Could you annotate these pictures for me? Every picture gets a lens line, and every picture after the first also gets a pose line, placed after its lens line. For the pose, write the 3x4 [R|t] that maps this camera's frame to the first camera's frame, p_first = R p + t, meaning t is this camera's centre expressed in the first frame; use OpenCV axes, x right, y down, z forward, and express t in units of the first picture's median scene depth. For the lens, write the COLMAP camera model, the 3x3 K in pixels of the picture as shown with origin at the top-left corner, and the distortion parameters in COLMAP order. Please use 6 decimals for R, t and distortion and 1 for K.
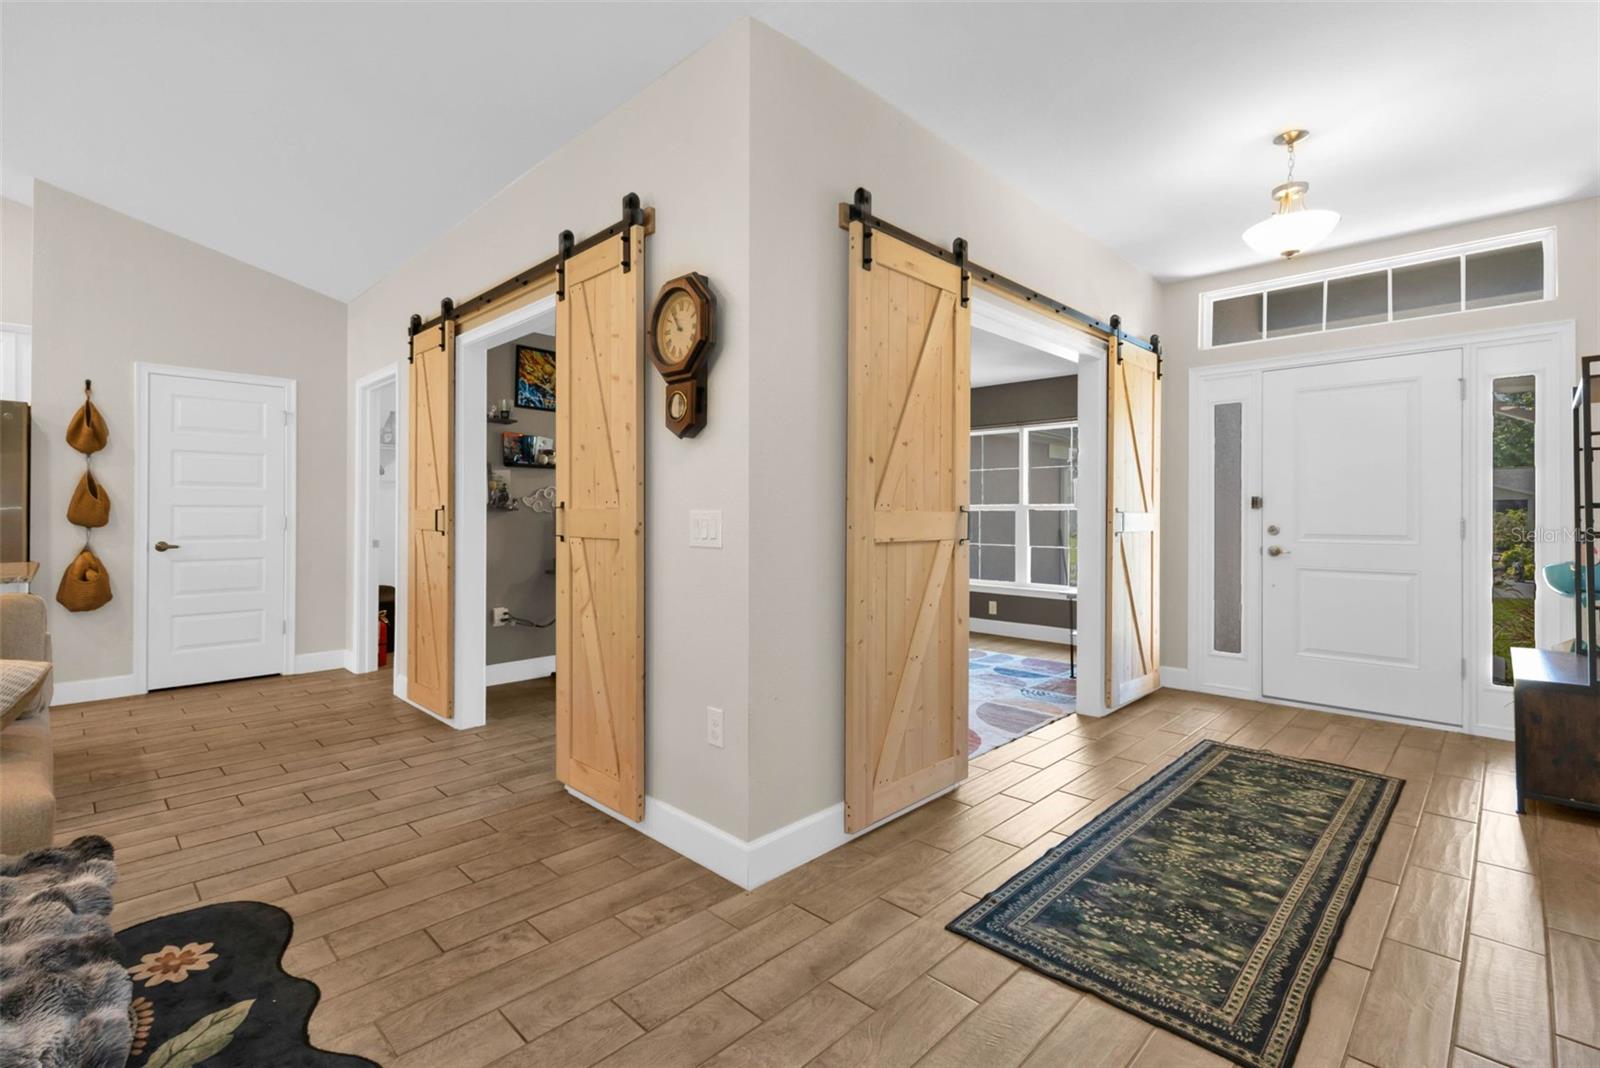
lens RADIAL K [[723.8, 0, 804.7], [0, 723.8, 513.5], [0, 0, 1]] dist [0.009322, -0.000537]
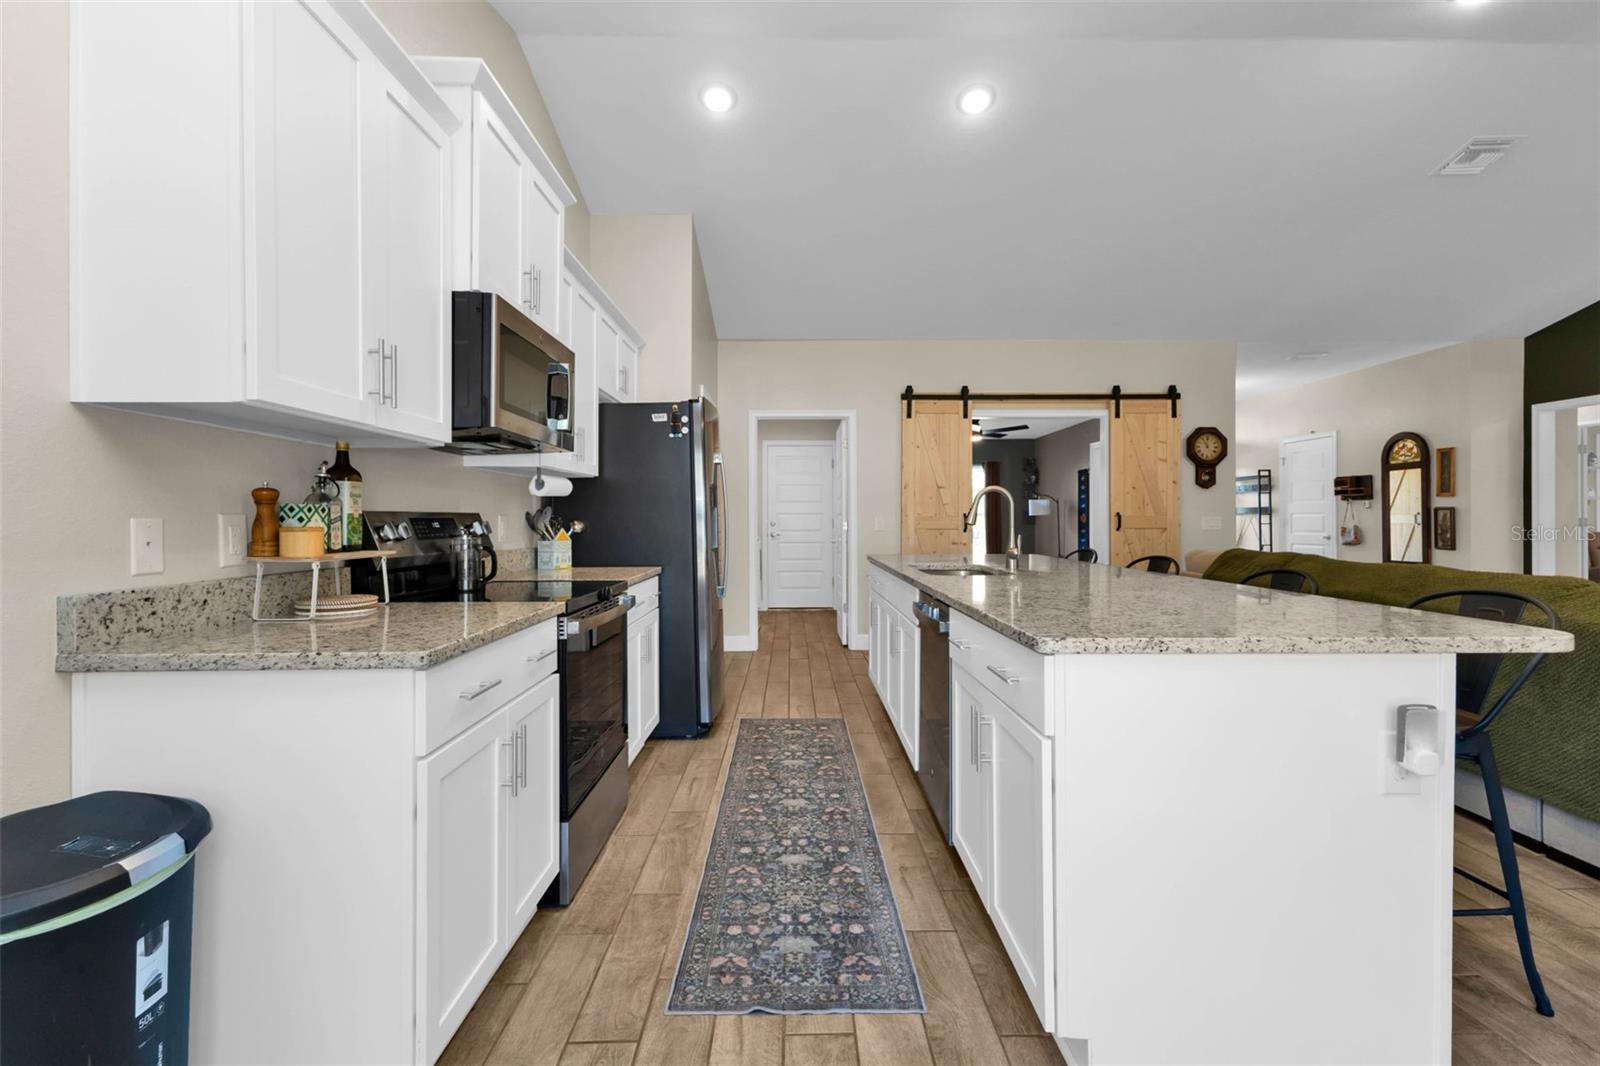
lens RADIAL K [[698.4, 0, 803.7], [0, 698.4, 532.3], [0, 0, 1]] dist [0.010698, -0.001083]
pose [[0.709651, -0.016611, 0.704357, -1.682351], [0.004457, 0.999808, 0.019089, -0.000640], [-0.704539, -0.010407, 0.709589, 0.127786]]
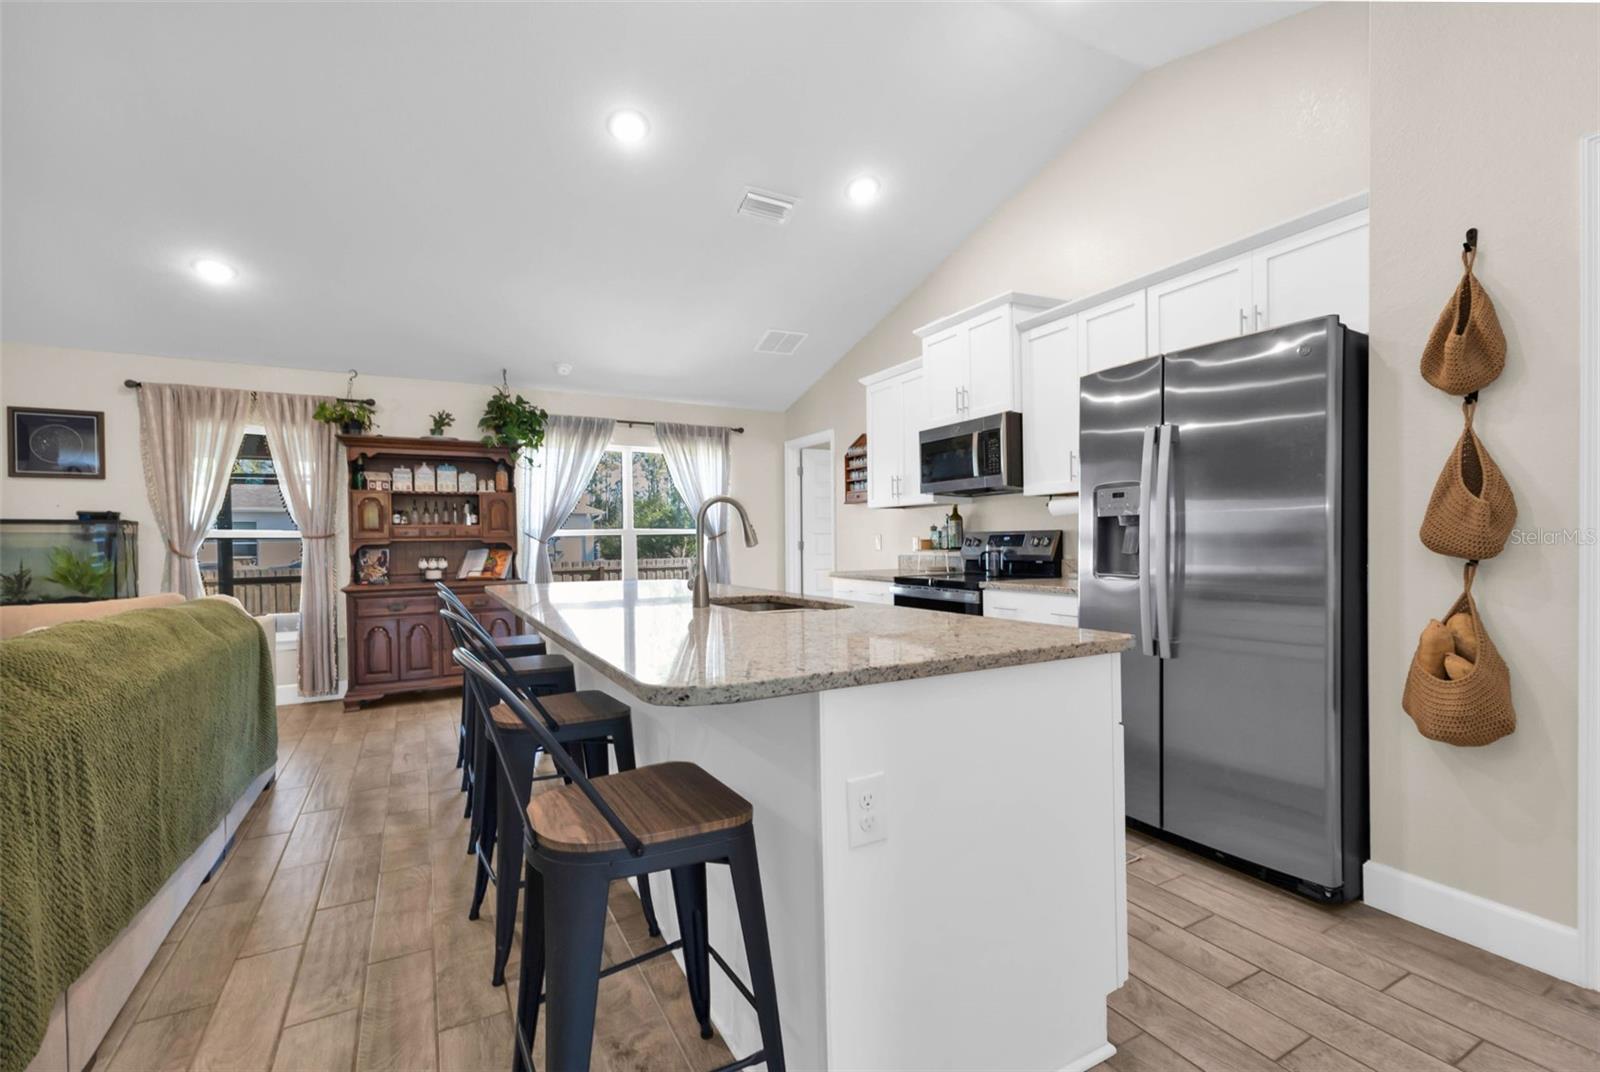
lens RADIAL K [[706.0, 0, 814.5], [0, 706.0, 549.5], [0, 0, 1]] dist [0.003835, -0.000222]
pose [[-0.281531, 0.014323, -0.959445, -0.464308], [0.012044, 0.999863, 0.011393, 0.002618], [0.959477, -0.008348, -0.281664, 0.760376]]
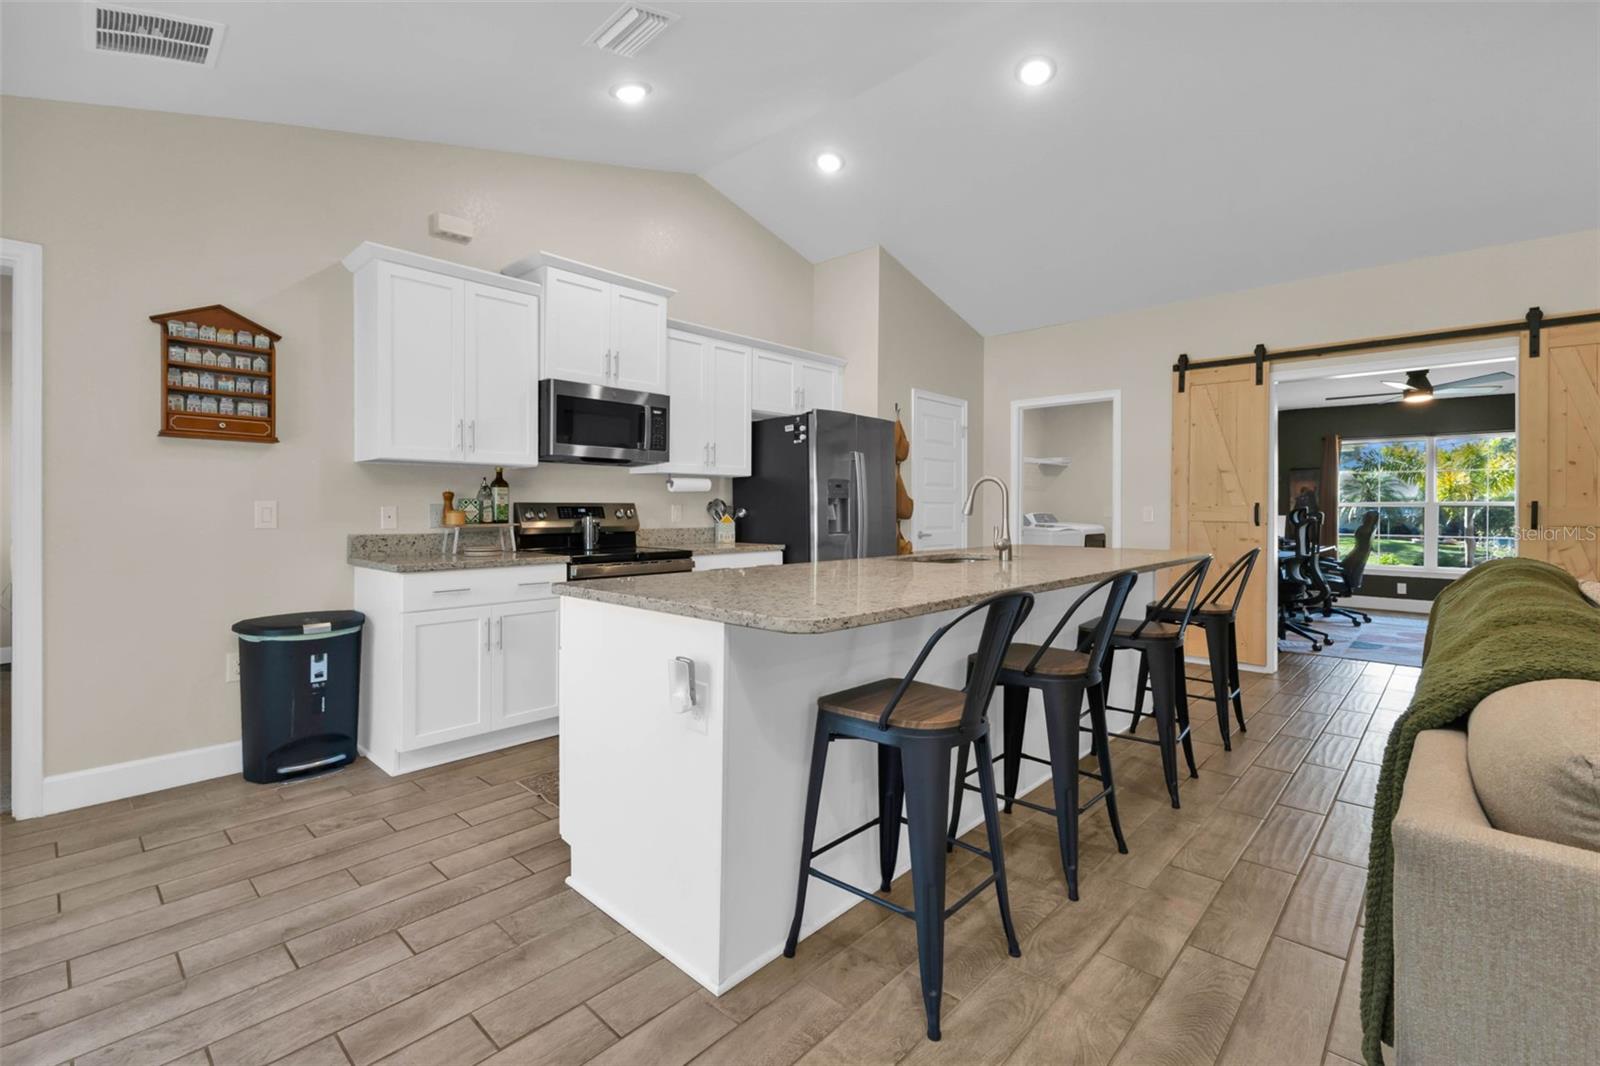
lens RADIAL K [[708.7, 0, 797.6], [0, 708.7, 511.2], [0, 0, 1]] dist [0.006966, 0.000206]
pose [[0.999774, -0.000435, 0.021237, -1.223802], [0.000411, 0.999999, 0.001134, 0.002447], [-0.021237, -0.001125, 0.999774, -0.237107]]
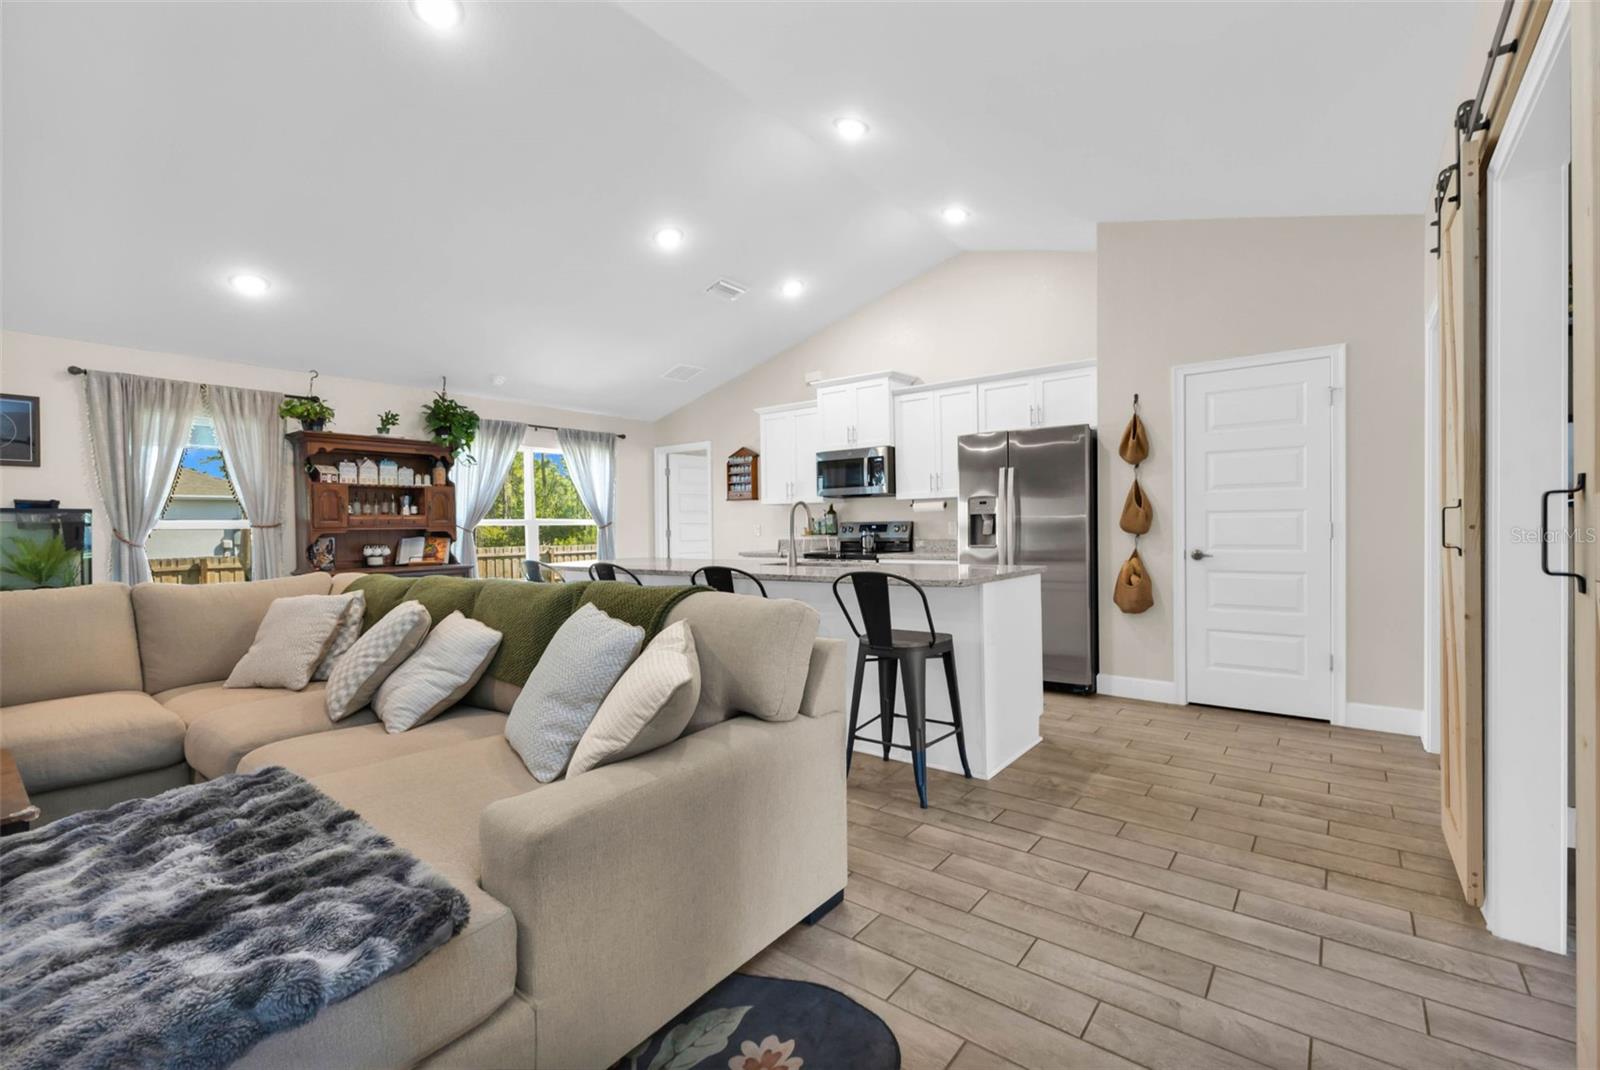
lens RADIAL K [[698.4, 0, 803.7], [0, 698.4, 534.3], [0, 0, 1]] dist [0.010698, -0.001083]
pose [[0.117041, 0.007484, -0.993099, -0.034338], [0.015103, 0.999843, 0.009315, 0.001763], [0.993012, -0.016089, 0.116909, 0.416963]]
